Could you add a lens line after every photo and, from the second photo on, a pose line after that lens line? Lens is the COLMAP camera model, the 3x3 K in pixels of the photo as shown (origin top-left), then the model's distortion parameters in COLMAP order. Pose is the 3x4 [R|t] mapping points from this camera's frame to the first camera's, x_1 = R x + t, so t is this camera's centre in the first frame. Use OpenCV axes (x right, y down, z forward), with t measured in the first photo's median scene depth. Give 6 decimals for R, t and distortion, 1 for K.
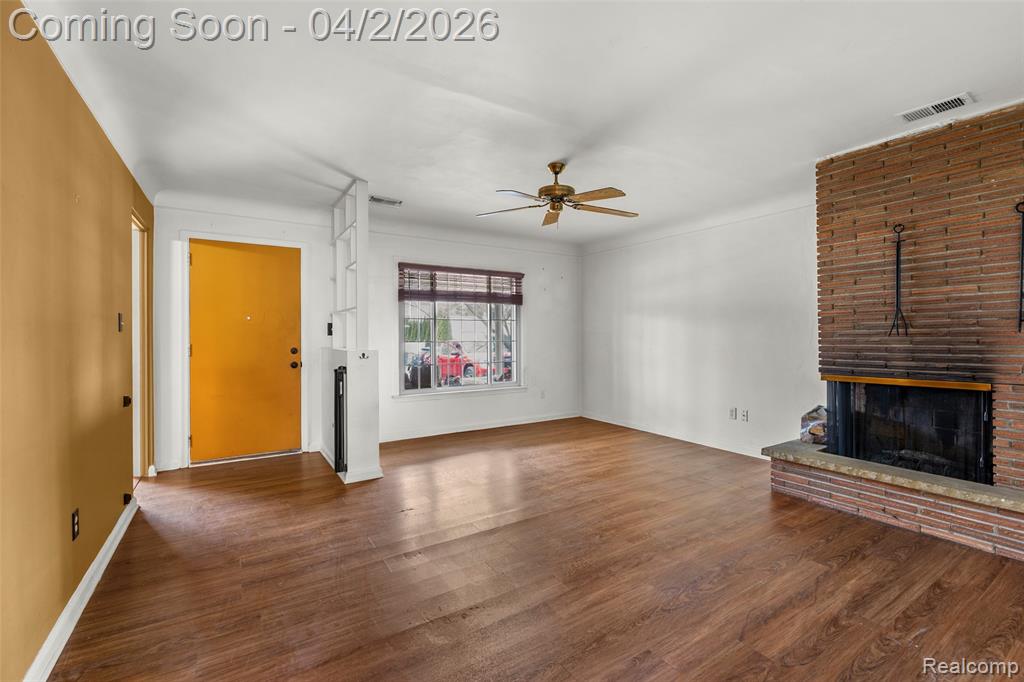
lens RADIAL K [[438.9, 0, 511.0], [0, 438.9, 336.2], [0, 0, 1]] dist [-0.001297, -0.000359]
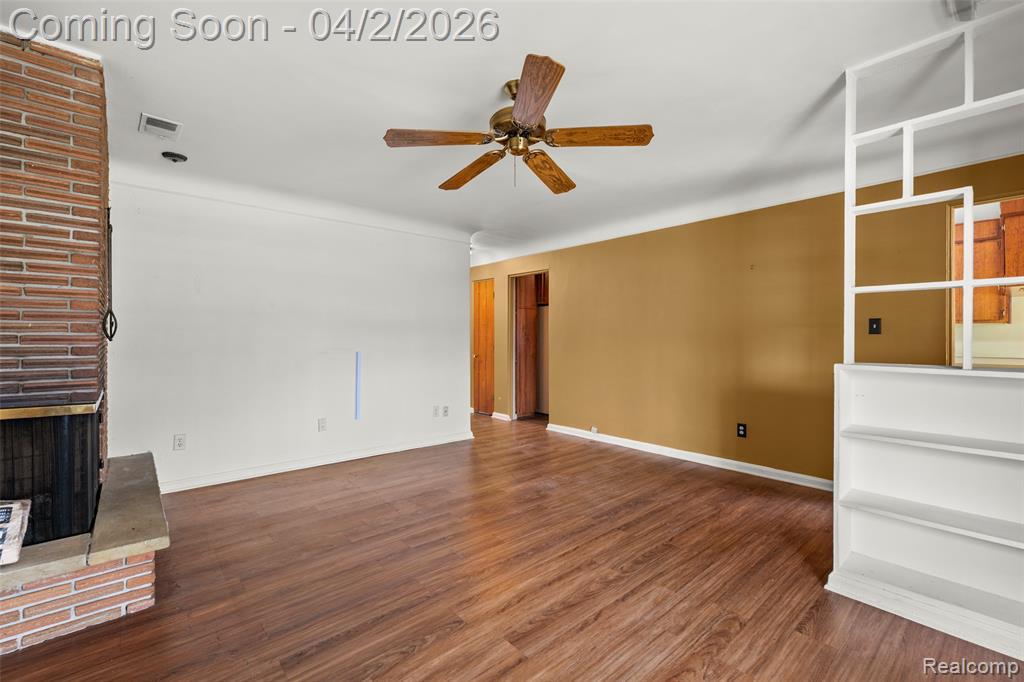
lens RADIAL K [[438.9, 0, 511.0], [0, 438.9, 336.2], [0, 0, 1]] dist [-0.001297, -0.000359]
pose [[-0.988160, 0.003633, -0.153383, 0.251252], [0.003620, 0.999993, 0.000363, -0.006884], [0.153383, -0.000197, -0.988167, 1.932020]]
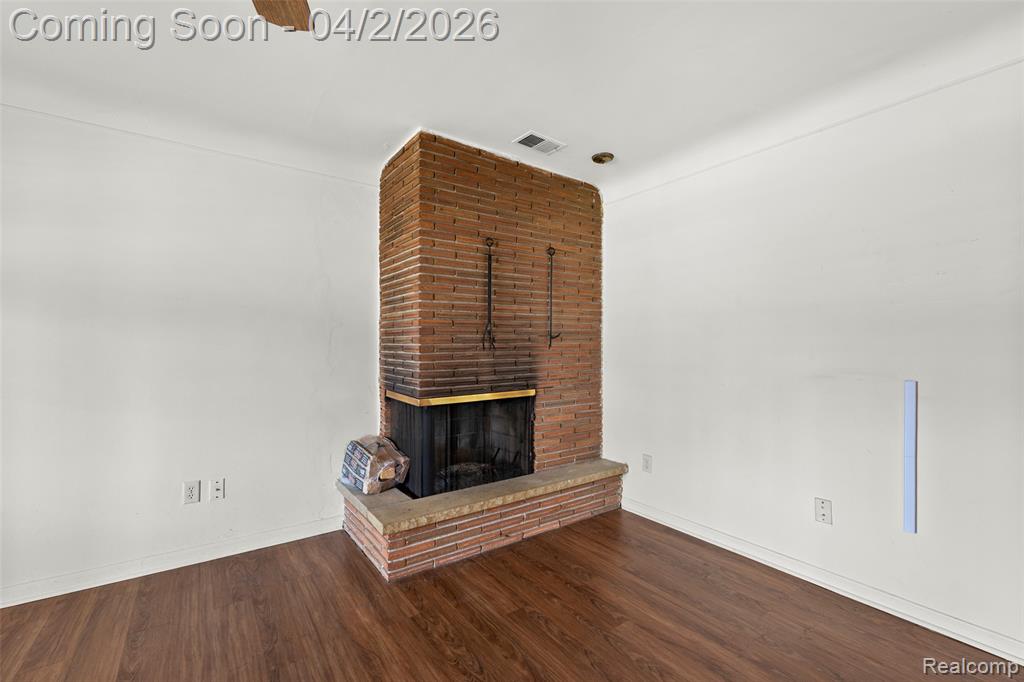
lens RADIAL K [[438.9, 0, 511.0], [0, 438.9, 336.2], [0, 0, 1]] dist [-0.001297, -0.000359]
pose [[-0.059029, 0.023136, 0.997988, -0.105264], [-0.000198, 0.999731, -0.023188, -0.008970], [-0.998256, -0.001566, -0.059009, 1.003549]]
